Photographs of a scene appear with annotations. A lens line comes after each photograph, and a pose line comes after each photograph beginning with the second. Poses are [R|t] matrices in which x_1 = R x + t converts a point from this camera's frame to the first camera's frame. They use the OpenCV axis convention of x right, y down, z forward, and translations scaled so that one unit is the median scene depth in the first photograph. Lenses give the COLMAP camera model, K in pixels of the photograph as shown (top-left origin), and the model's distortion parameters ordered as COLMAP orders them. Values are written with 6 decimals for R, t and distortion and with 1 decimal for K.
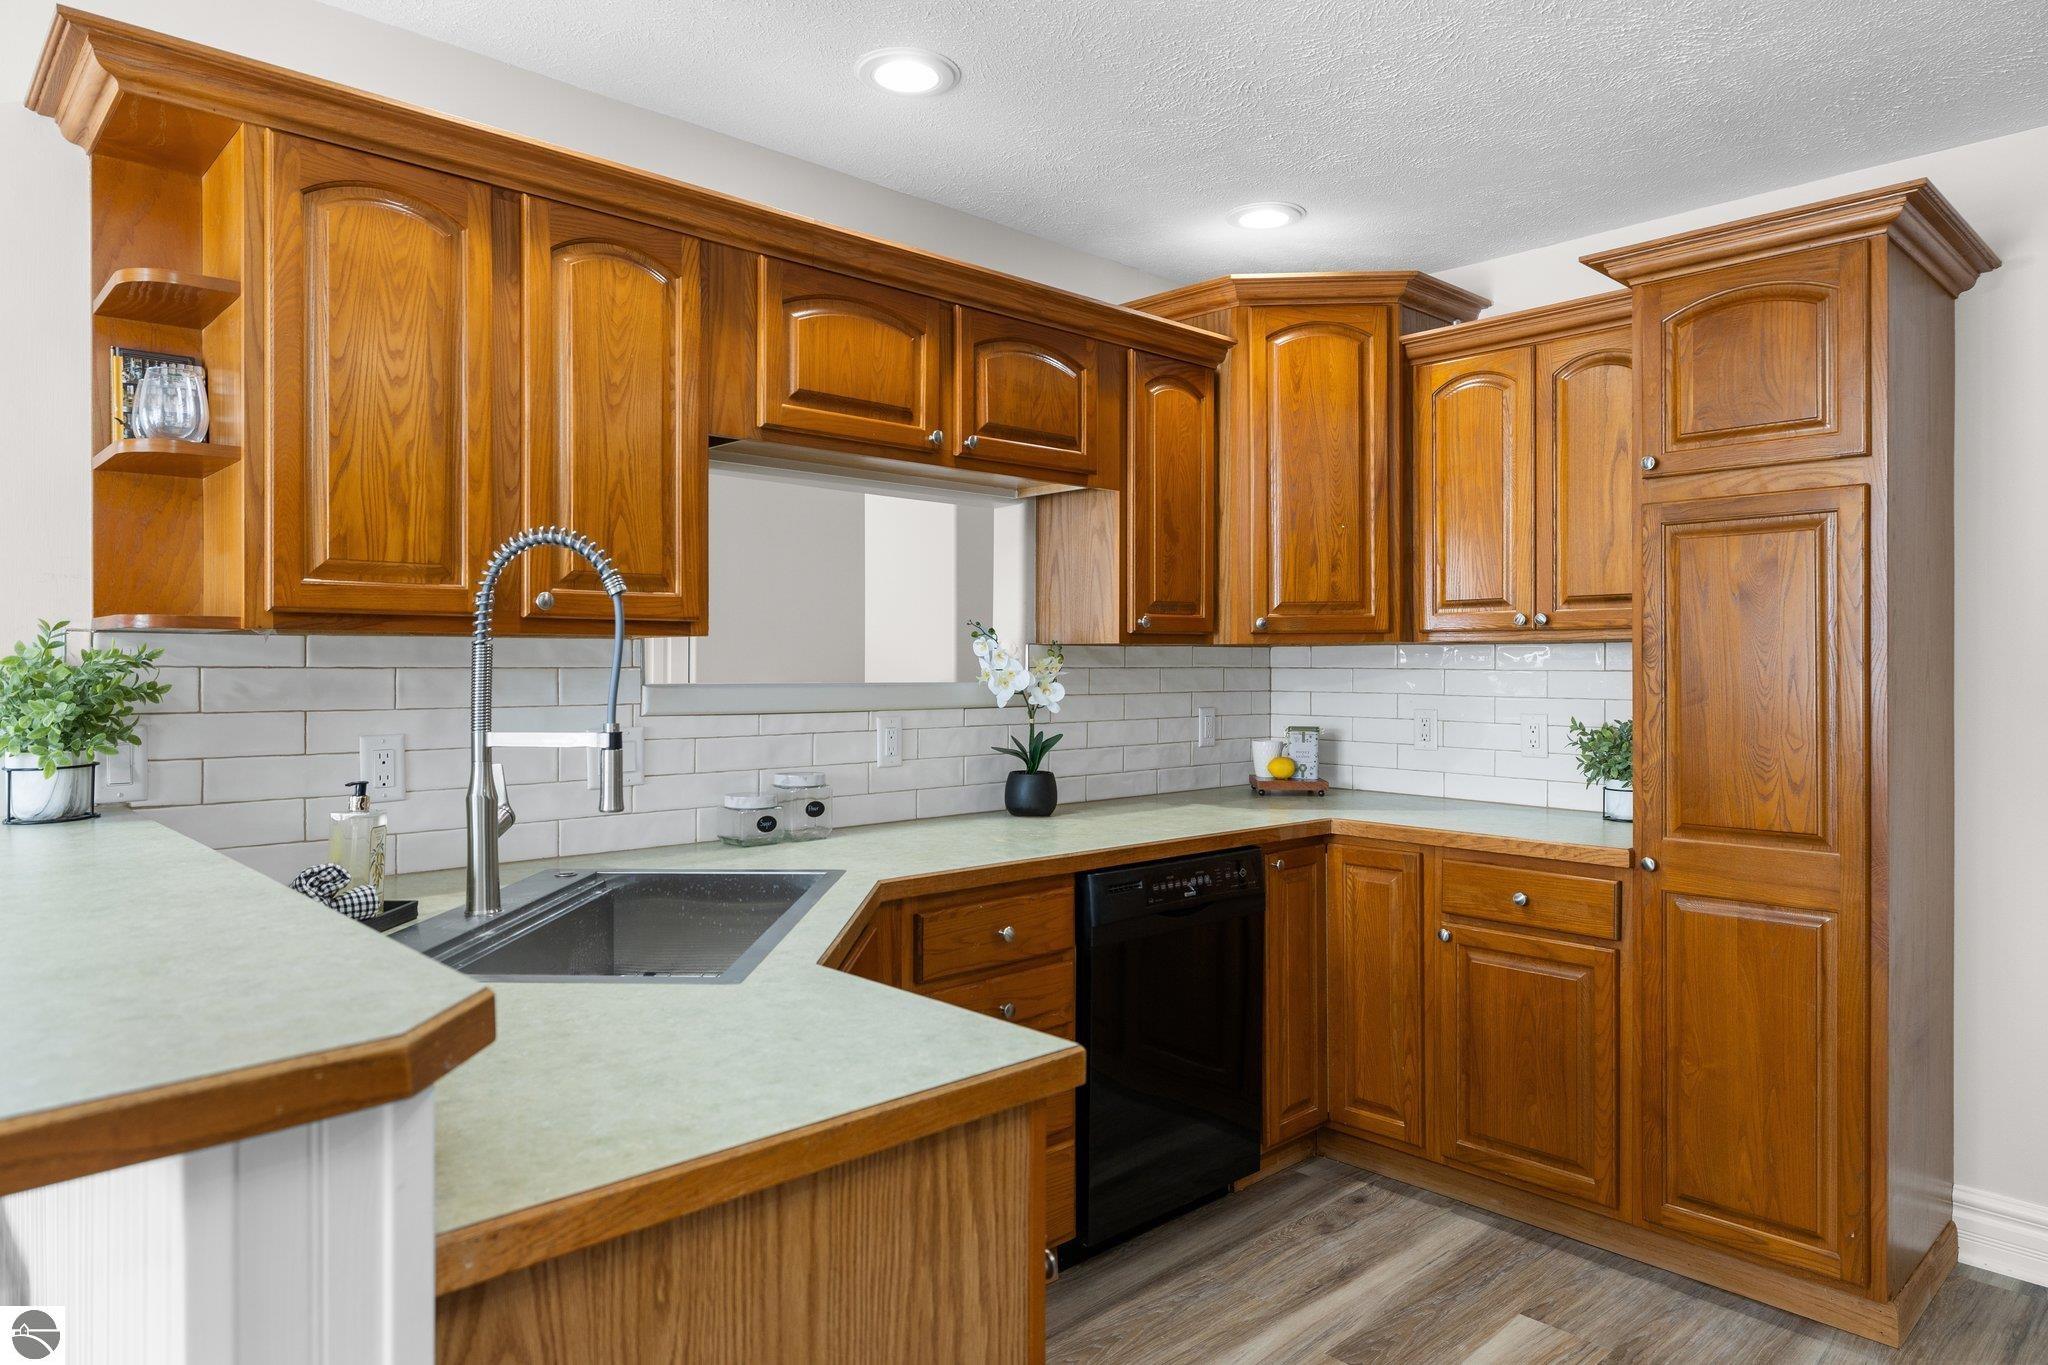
lens RADIAL K [[1252.3, 0, 1014.1], [0, 1252.3, 668.3], [0, 0, 1]] dist [-0.000027, -0.000667]
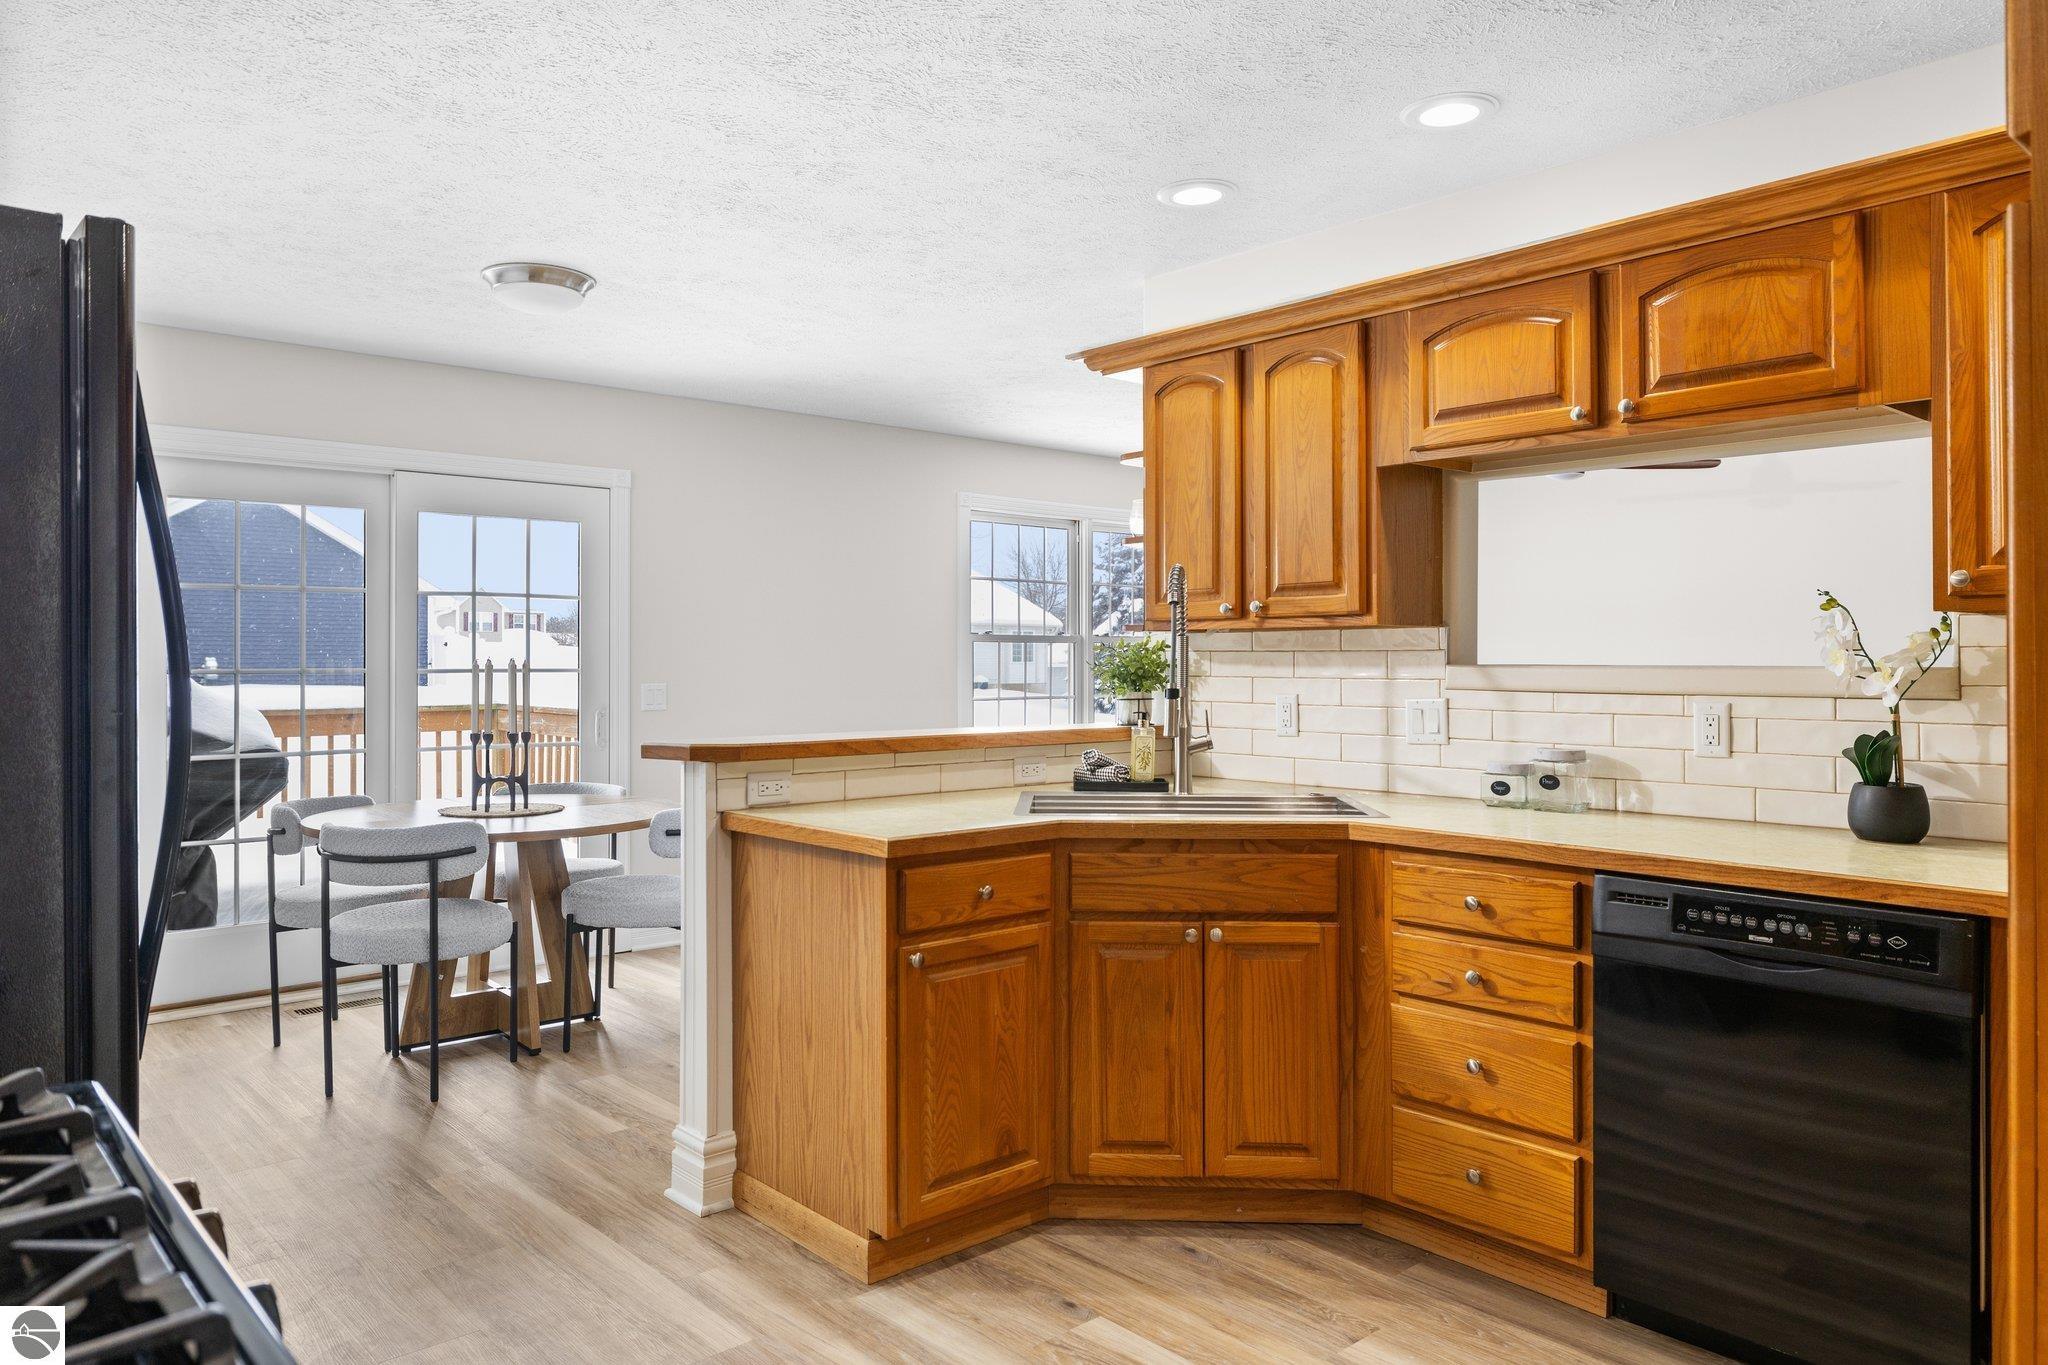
lens RADIAL K [[1364.5, 0, 1019.0], [0, 1364.5, 658.3], [0, 0, 1]] dist [0.002524, 0.000318]
pose [[-0.017734, -0.003210, -0.999838, 0.941421], [-0.002262, 0.999992, -0.003170, 0.011370], [0.999840, 0.002205, -0.017741, 0.536051]]
